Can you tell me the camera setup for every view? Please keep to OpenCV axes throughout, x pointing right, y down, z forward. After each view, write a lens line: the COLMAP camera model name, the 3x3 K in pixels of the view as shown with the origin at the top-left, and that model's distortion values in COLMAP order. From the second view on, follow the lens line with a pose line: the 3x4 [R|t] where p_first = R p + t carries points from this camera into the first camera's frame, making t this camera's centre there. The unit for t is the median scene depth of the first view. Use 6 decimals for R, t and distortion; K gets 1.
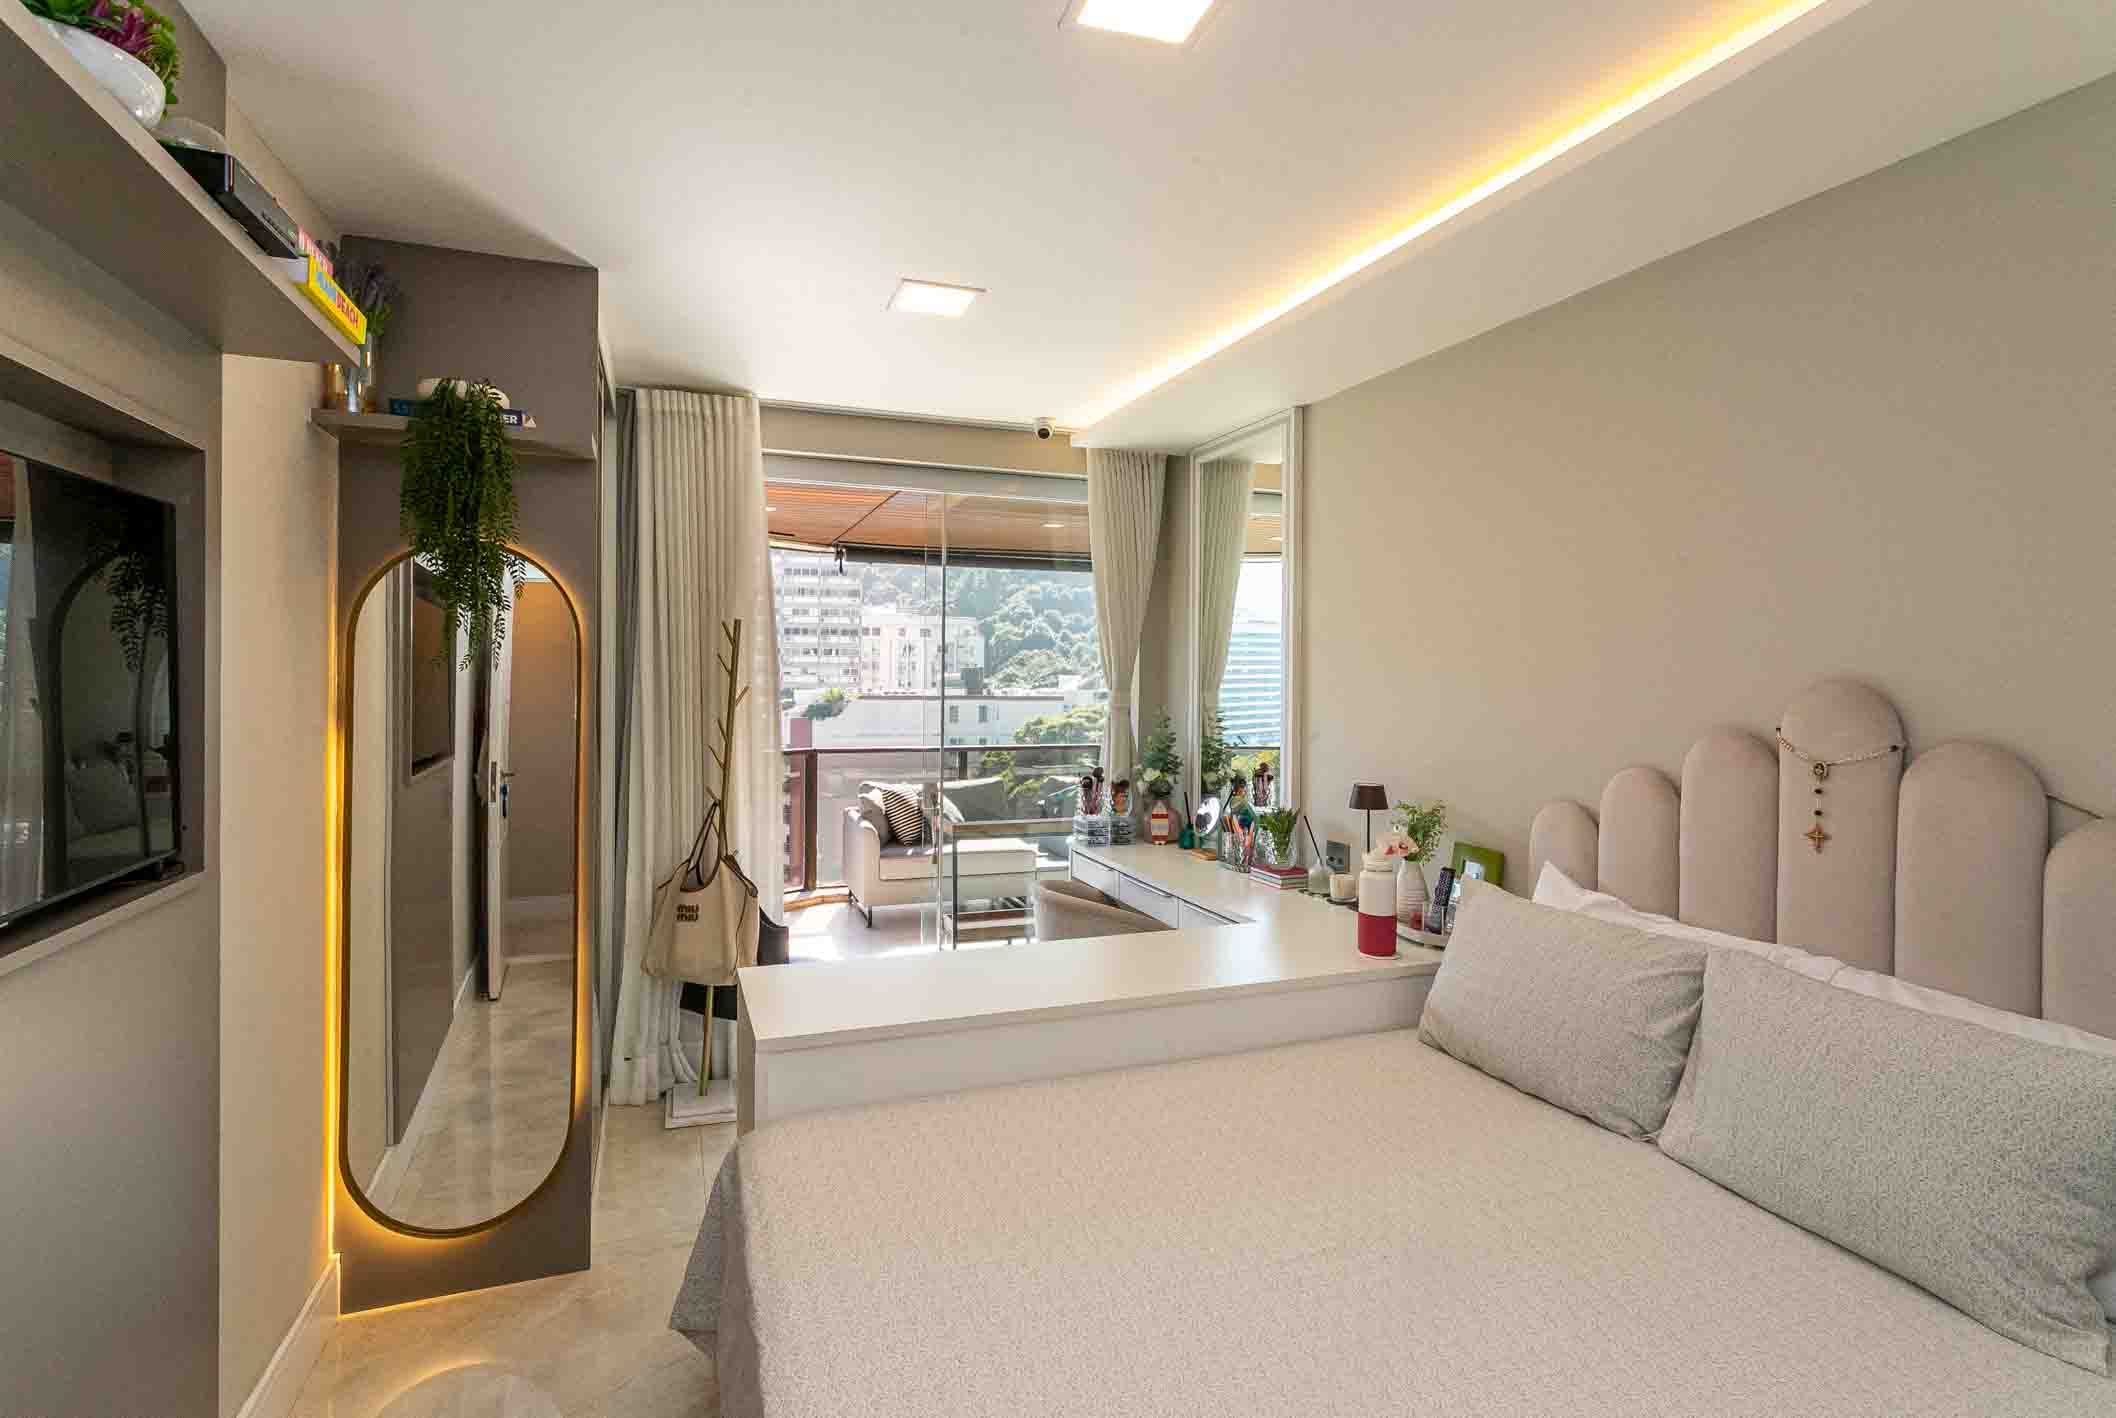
lens RADIAL K [[1051.1, 0, 1055.4], [0, 1051.1, 680.3], [0, 0, 1]] dist [-0.000380, 0.000243]
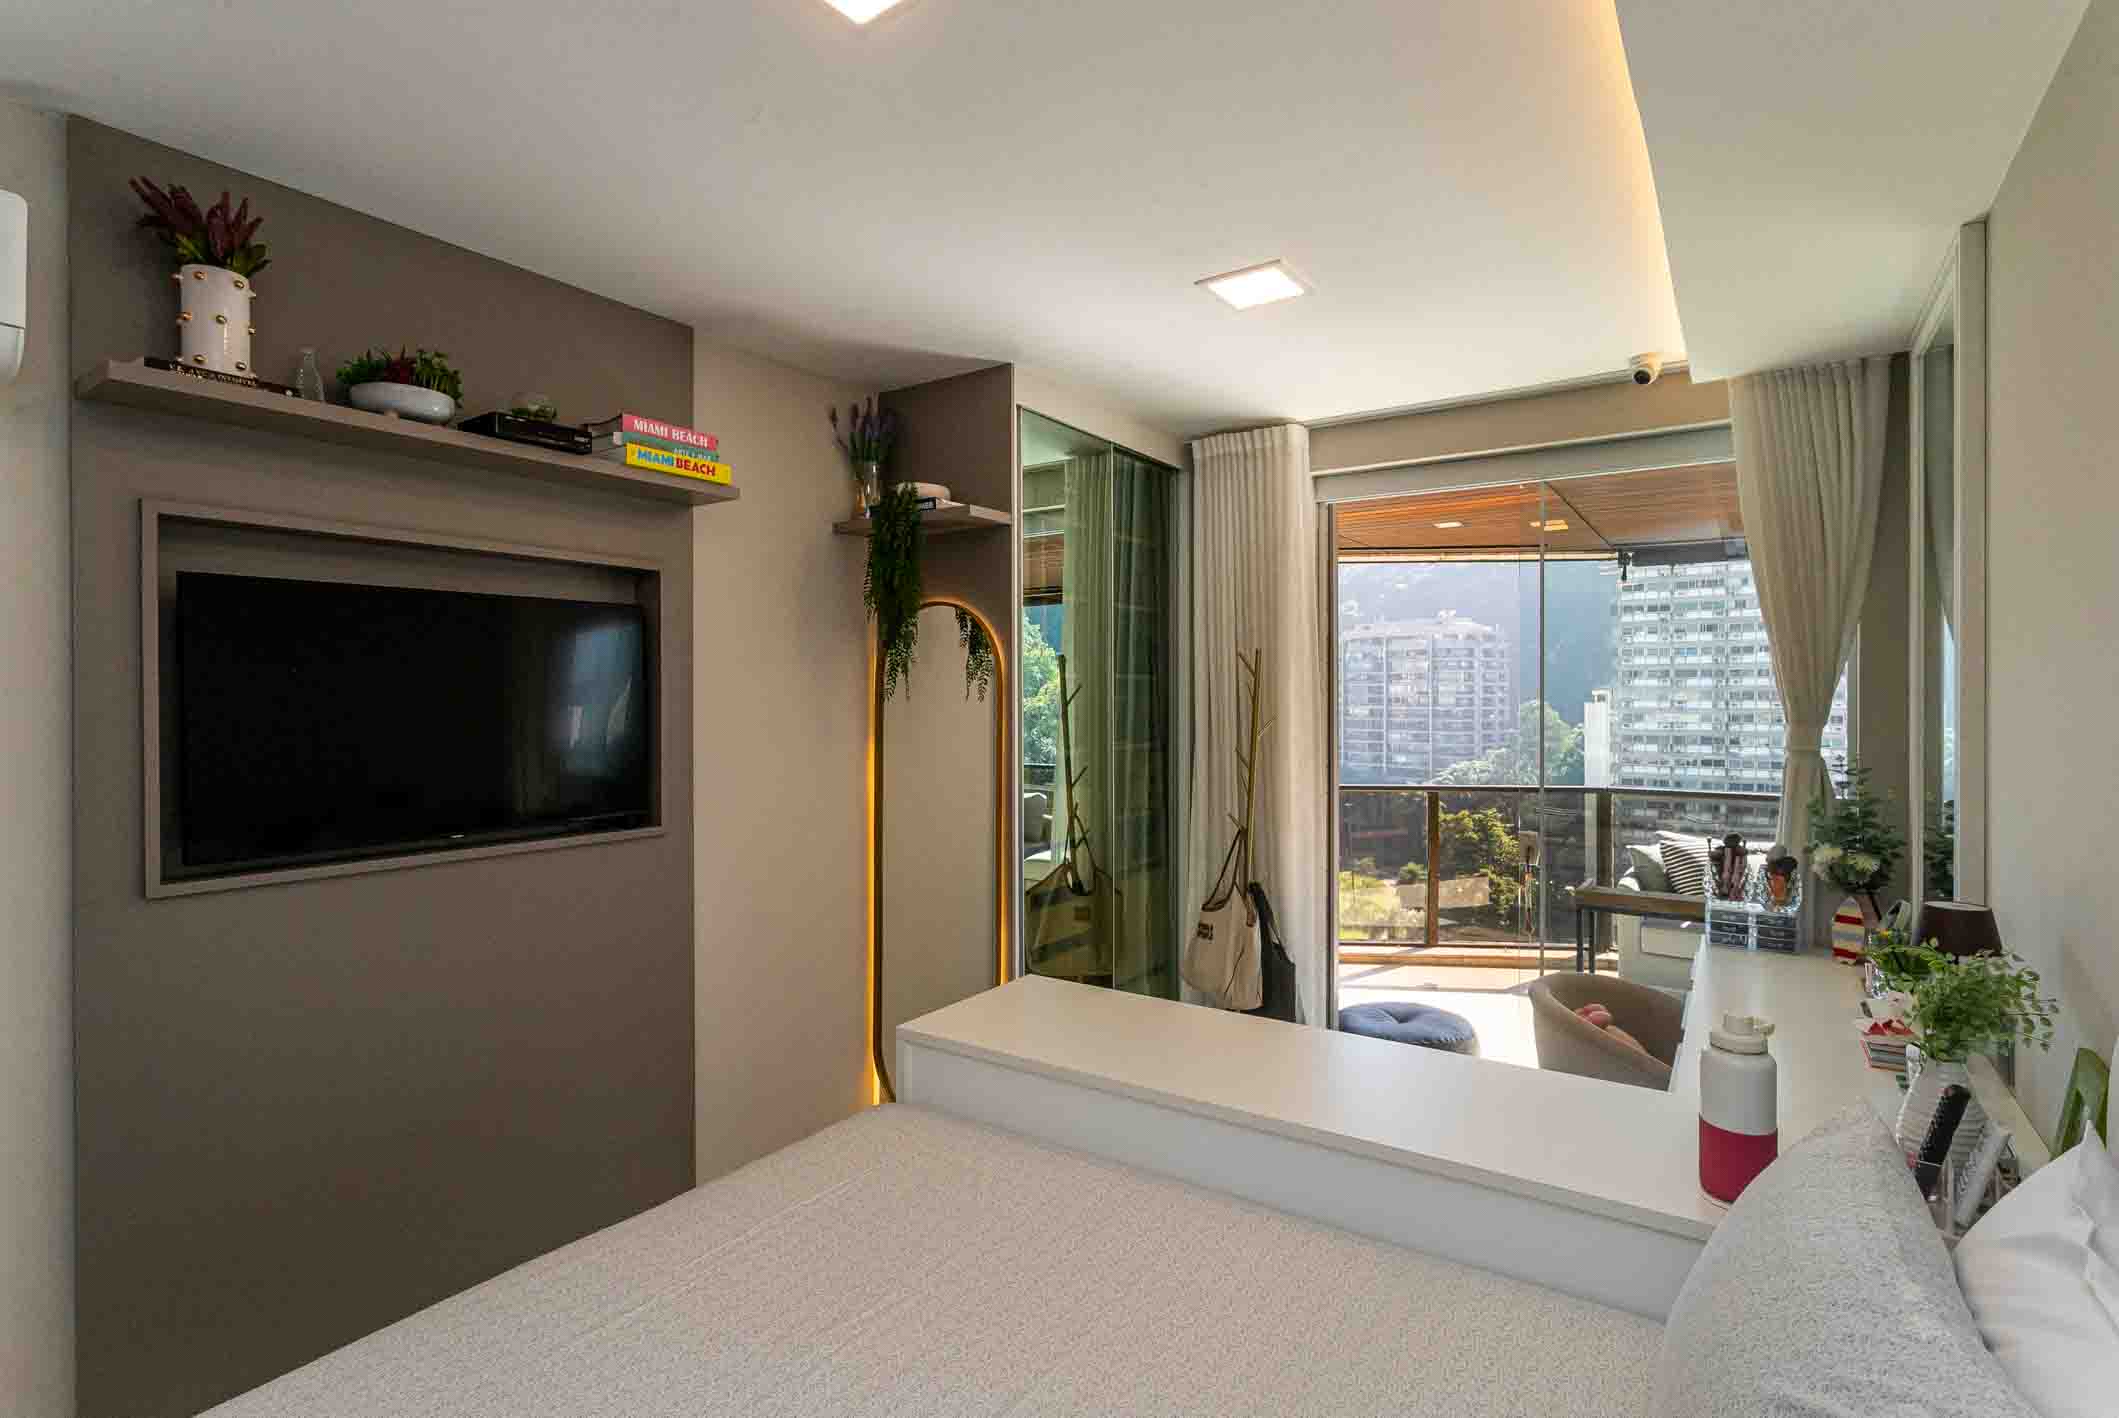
lens RADIAL K [[1031.5, 0, 1046.7], [0, 1031.5, 708.5], [0, 0, 1]] dist [-0.001522, 0.000352]
pose [[0.570642, -0.001046, -0.821198, 0.348159], [0.001383, 0.999999, -0.000313, -0.001145], [0.821197, -0.000957, 0.570643, 0.239078]]
